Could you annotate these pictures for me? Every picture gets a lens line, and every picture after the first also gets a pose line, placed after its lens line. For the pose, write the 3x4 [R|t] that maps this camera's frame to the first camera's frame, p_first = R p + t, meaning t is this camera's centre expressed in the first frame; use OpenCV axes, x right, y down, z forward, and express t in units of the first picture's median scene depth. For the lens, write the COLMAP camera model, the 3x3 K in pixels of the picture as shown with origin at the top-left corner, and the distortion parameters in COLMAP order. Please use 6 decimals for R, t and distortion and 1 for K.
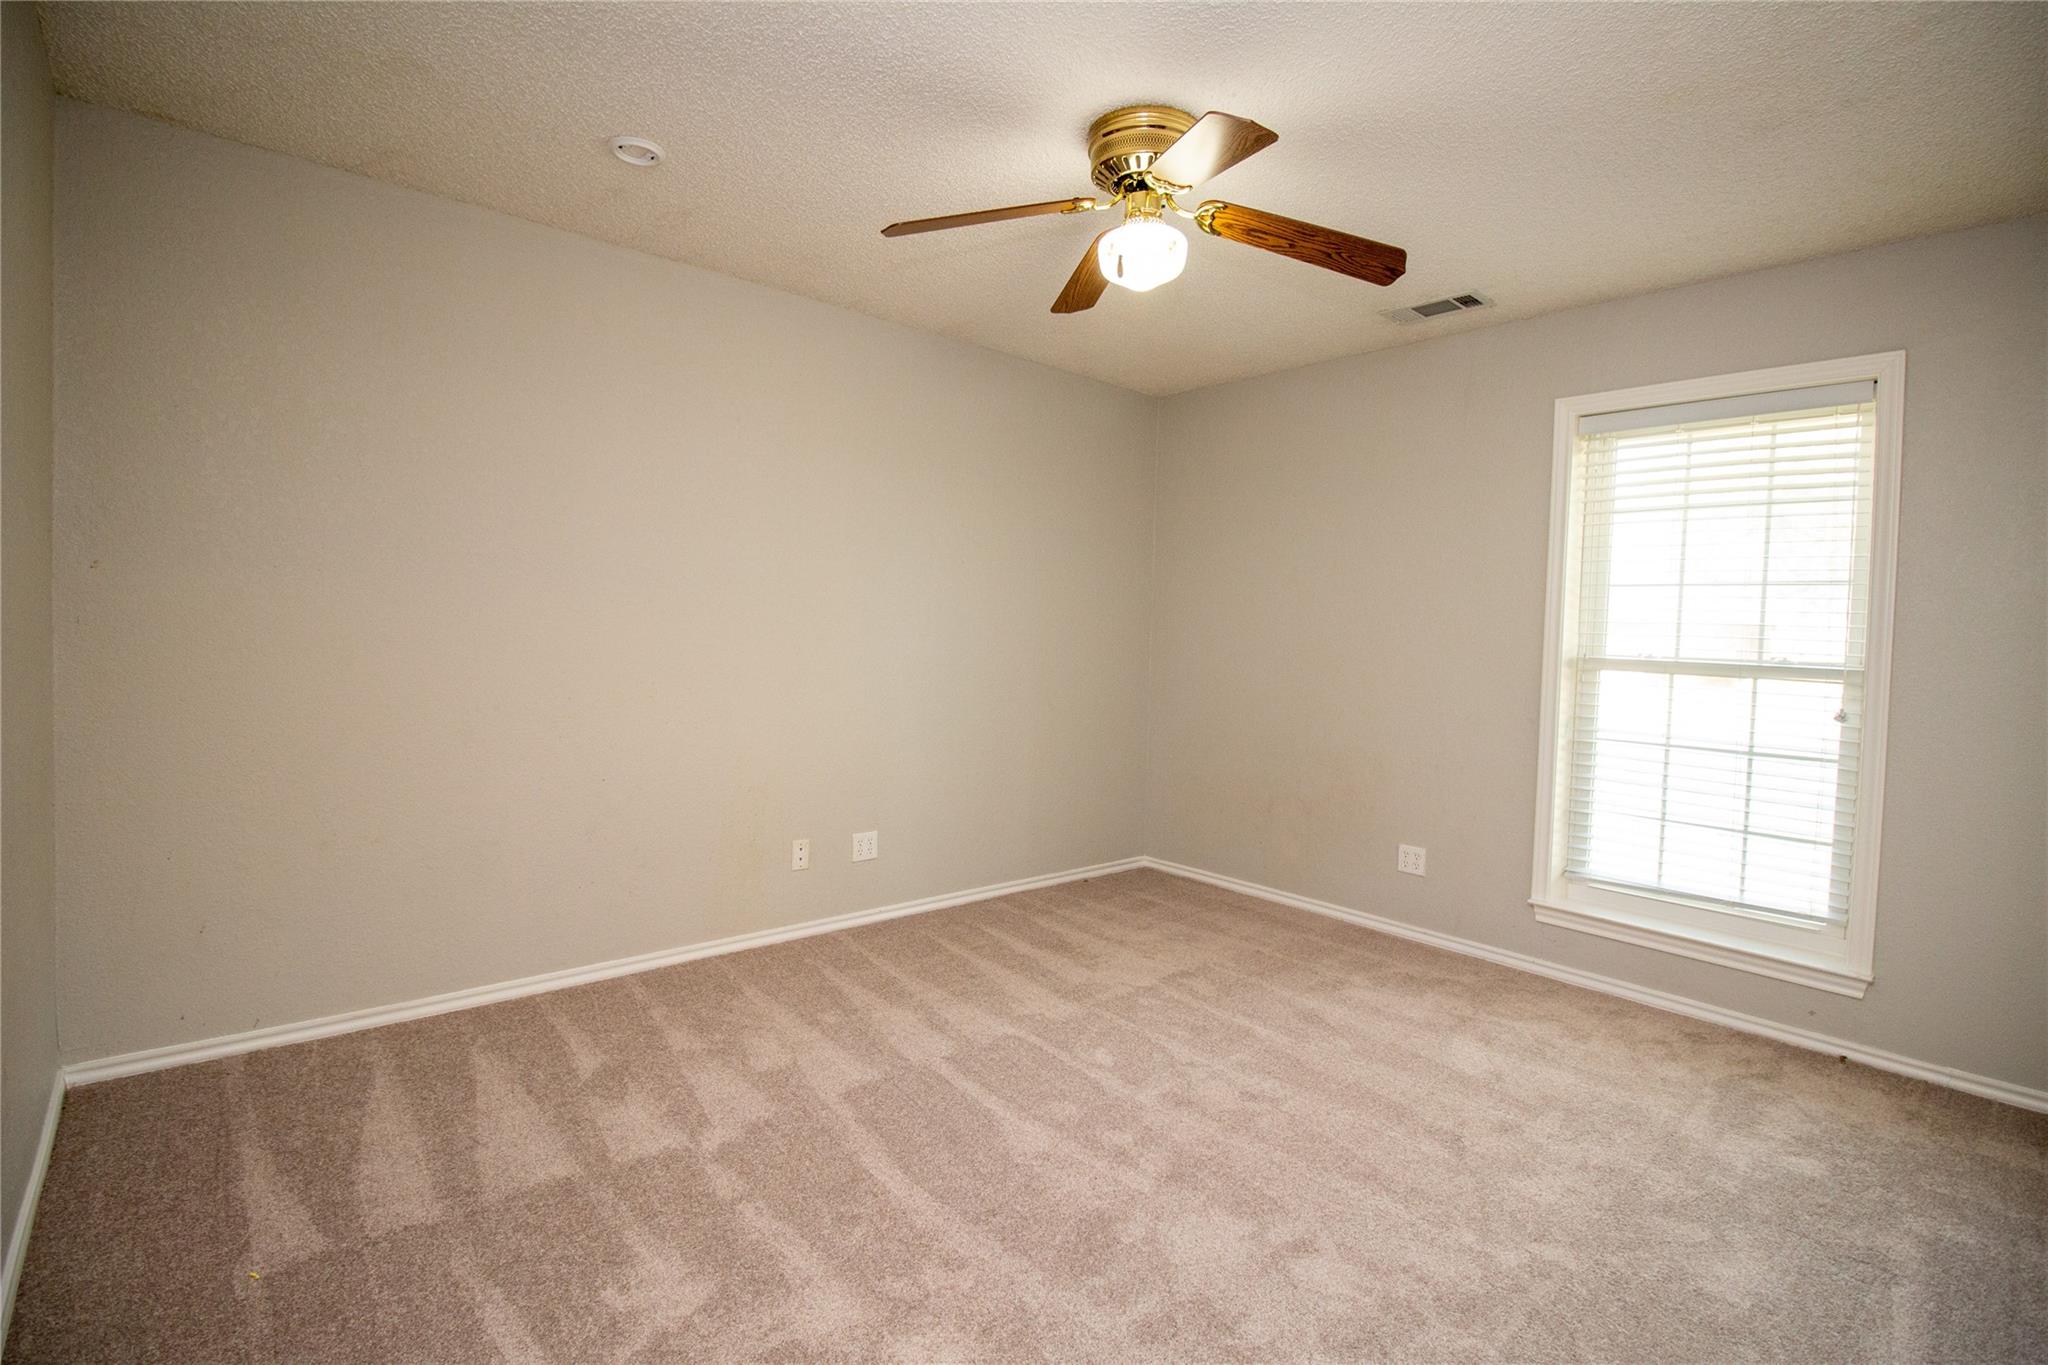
lens RADIAL K [[963.6, 0, 1027.5], [0, 963.6, 673.7], [0, 0, 1]] dist [-0.006073, -0.000502]
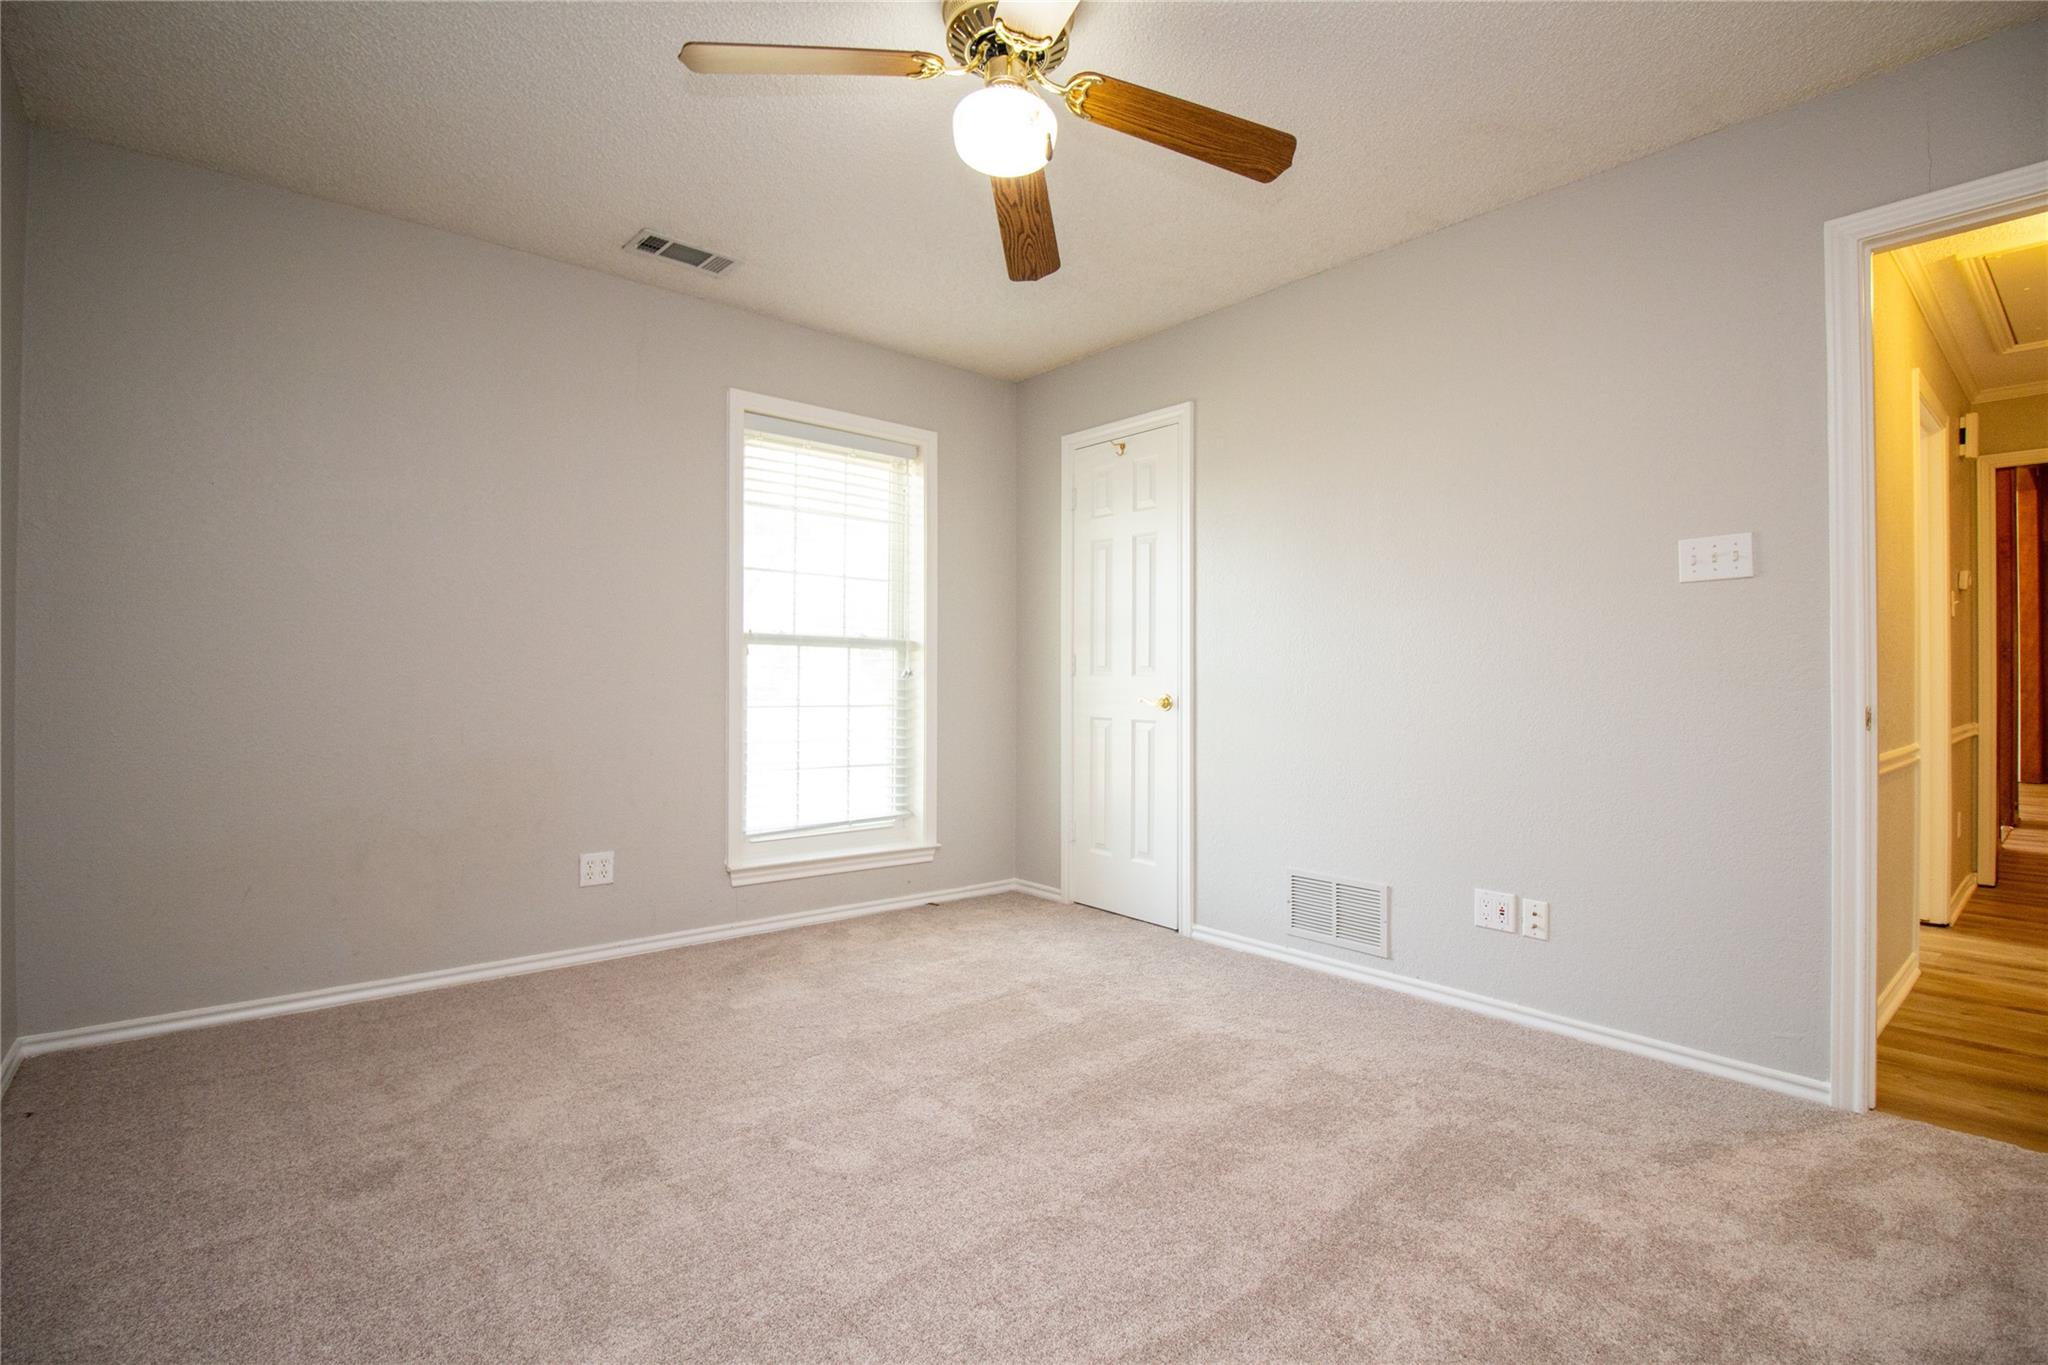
lens RADIAL K [[963.6, 0, 1027.5], [0, 963.6, 673.7], [0, 0, 1]] dist [-0.006073, -0.000502]
pose [[0.026730, -0.019742, 0.999448, -0.526670], [0.046218, 0.998760, 0.018492, 0.024532], [-0.998574, 0.045699, 0.027610, 0.684658]]
